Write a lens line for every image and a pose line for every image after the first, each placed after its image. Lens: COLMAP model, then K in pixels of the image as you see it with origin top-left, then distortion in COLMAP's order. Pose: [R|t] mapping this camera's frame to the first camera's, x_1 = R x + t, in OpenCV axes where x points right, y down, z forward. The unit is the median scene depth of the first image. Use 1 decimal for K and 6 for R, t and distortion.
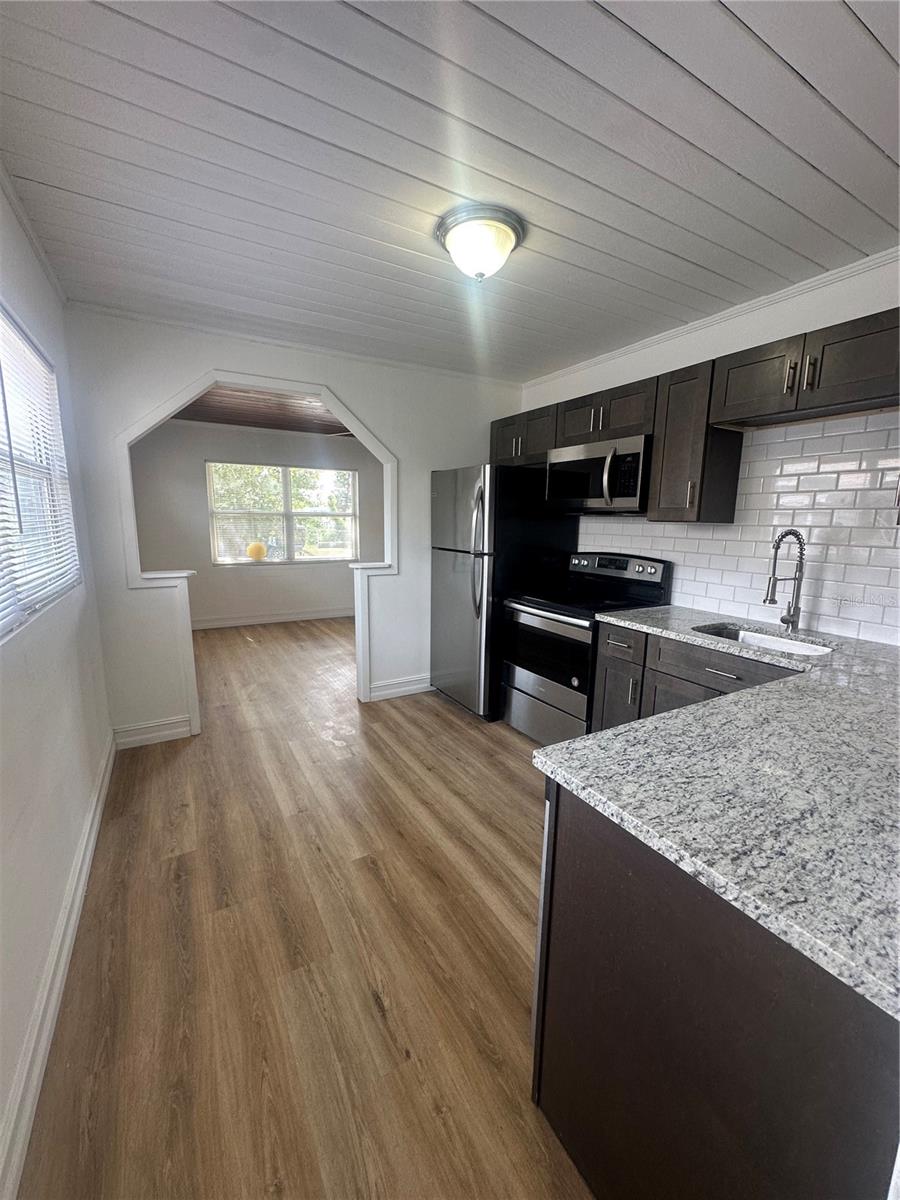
lens RADIAL K [[480.2, 0, 450.0], [0, 480.2, 600.0], [0, 0, 1]] dist [-0.003931, 0.000184]
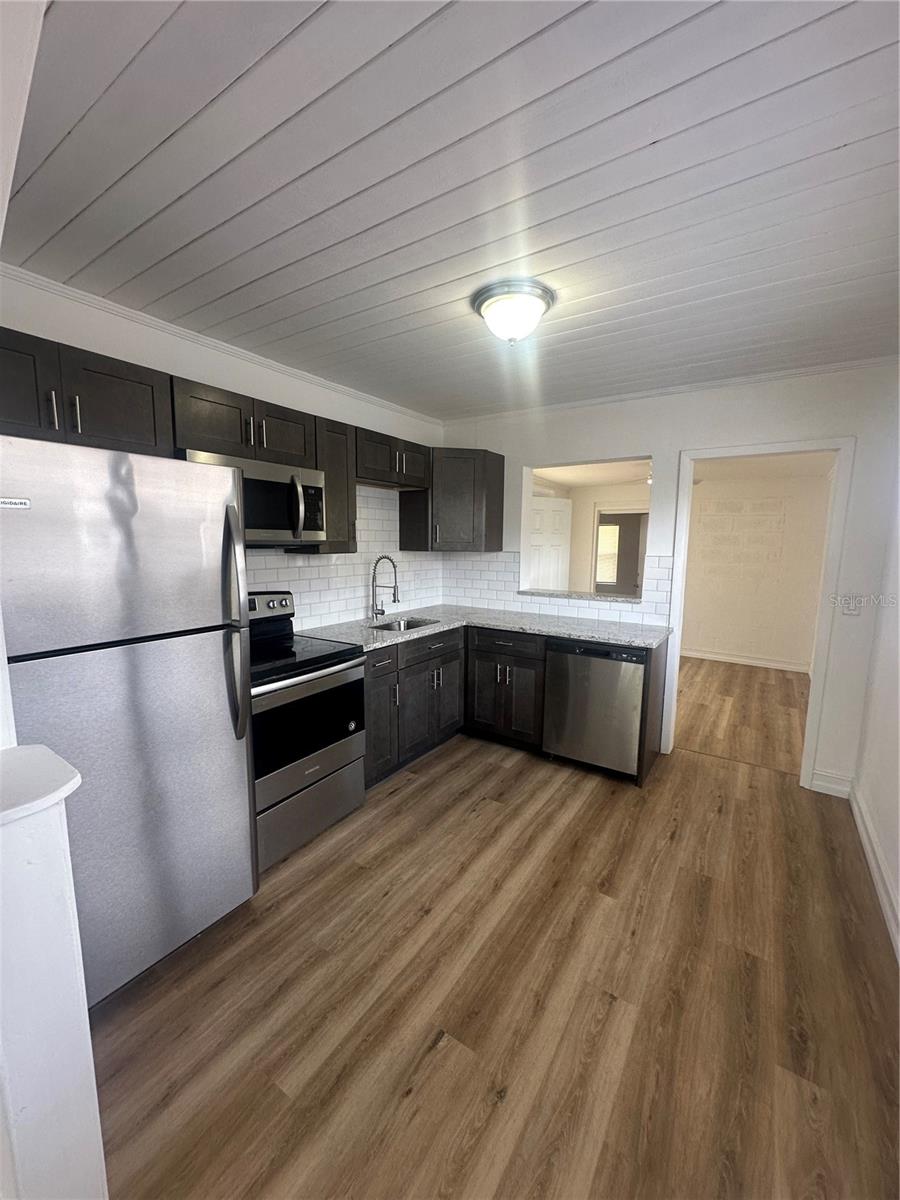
lens RADIAL K [[480.2, 0, 450.0], [0, 480.2, 600.0], [0, 0, 1]] dist [-0.003931, 0.000184]
pose [[-0.447752, -0.135374, 0.883851, -0.744206], [0.132284, 0.967567, 0.215211, -0.292955], [-0.884318, 0.213280, -0.415322, 1.384951]]
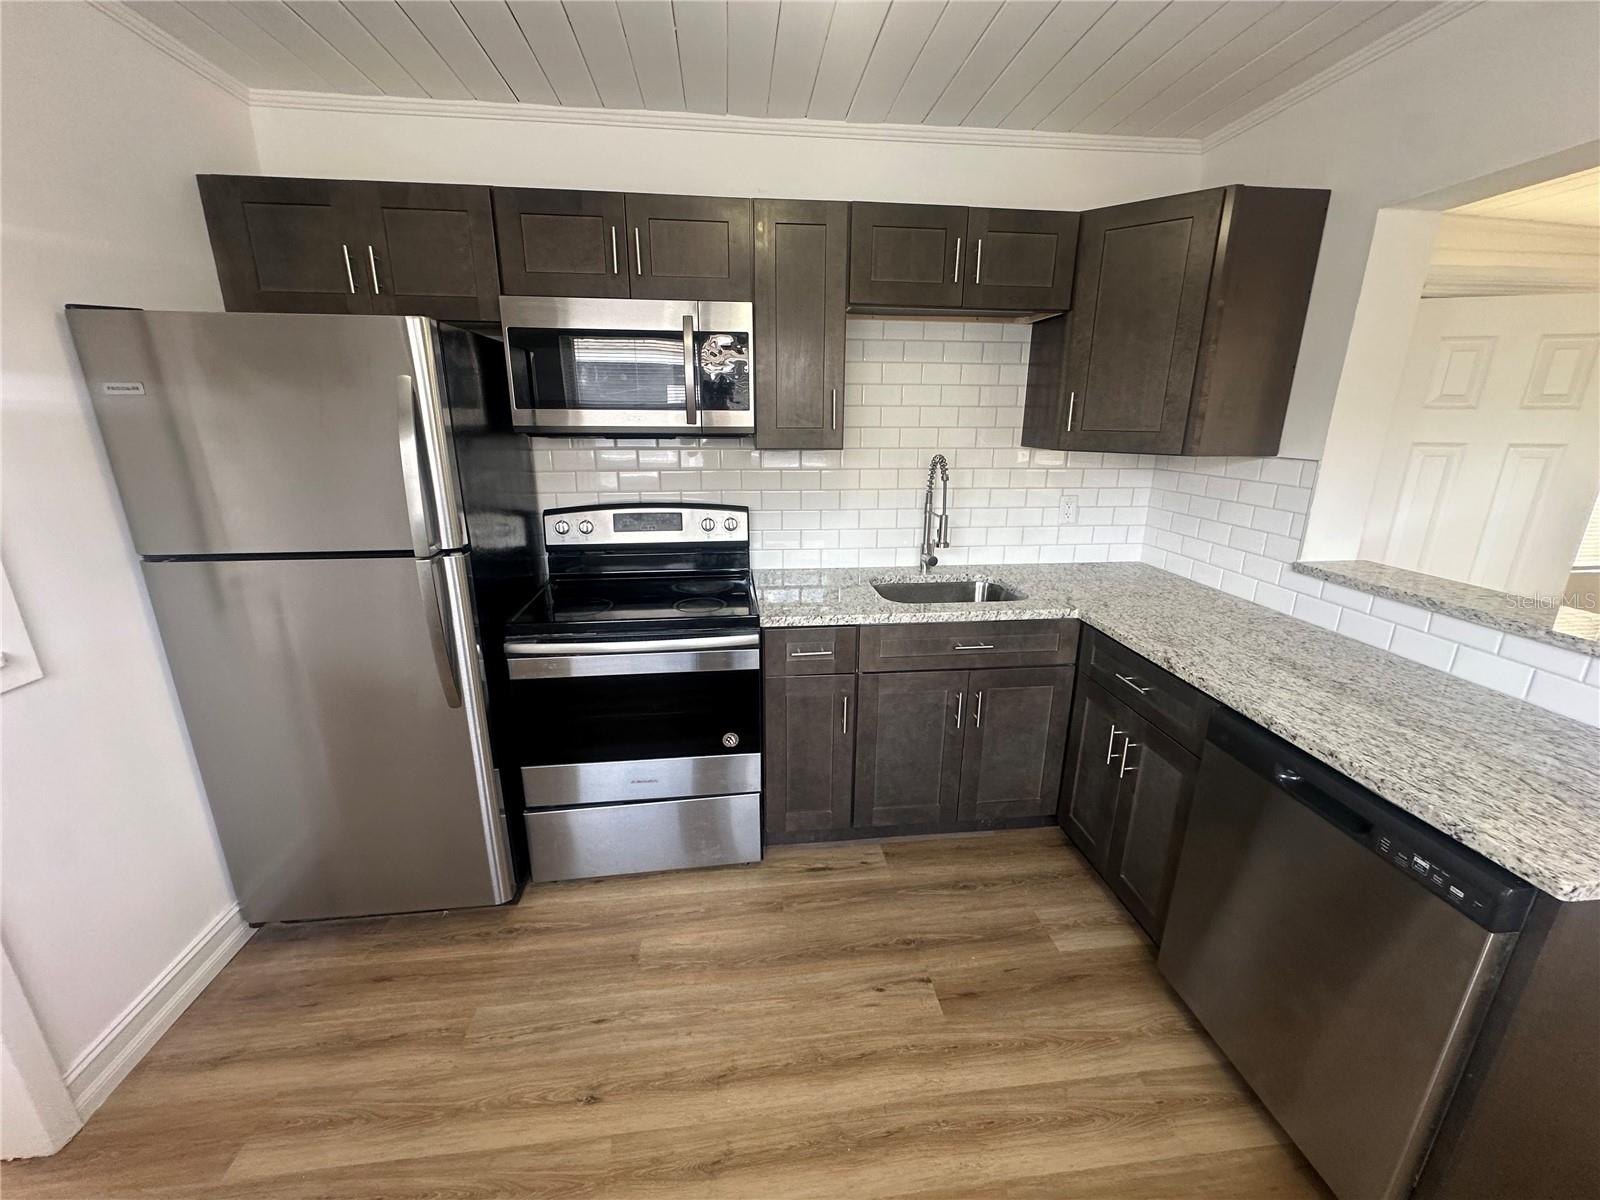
lens RADIAL K [[640.3, 0, 801.1], [0, 640.3, 597.5], [0, 0, 1]] dist [-0.003931, 0.000184]
pose [[0.396520, -0.270543, 0.877256, -0.396229], [0.155704, 0.961564, 0.226165, -0.183385], [-0.904726, 0.046913, 0.423404, 0.698153]]
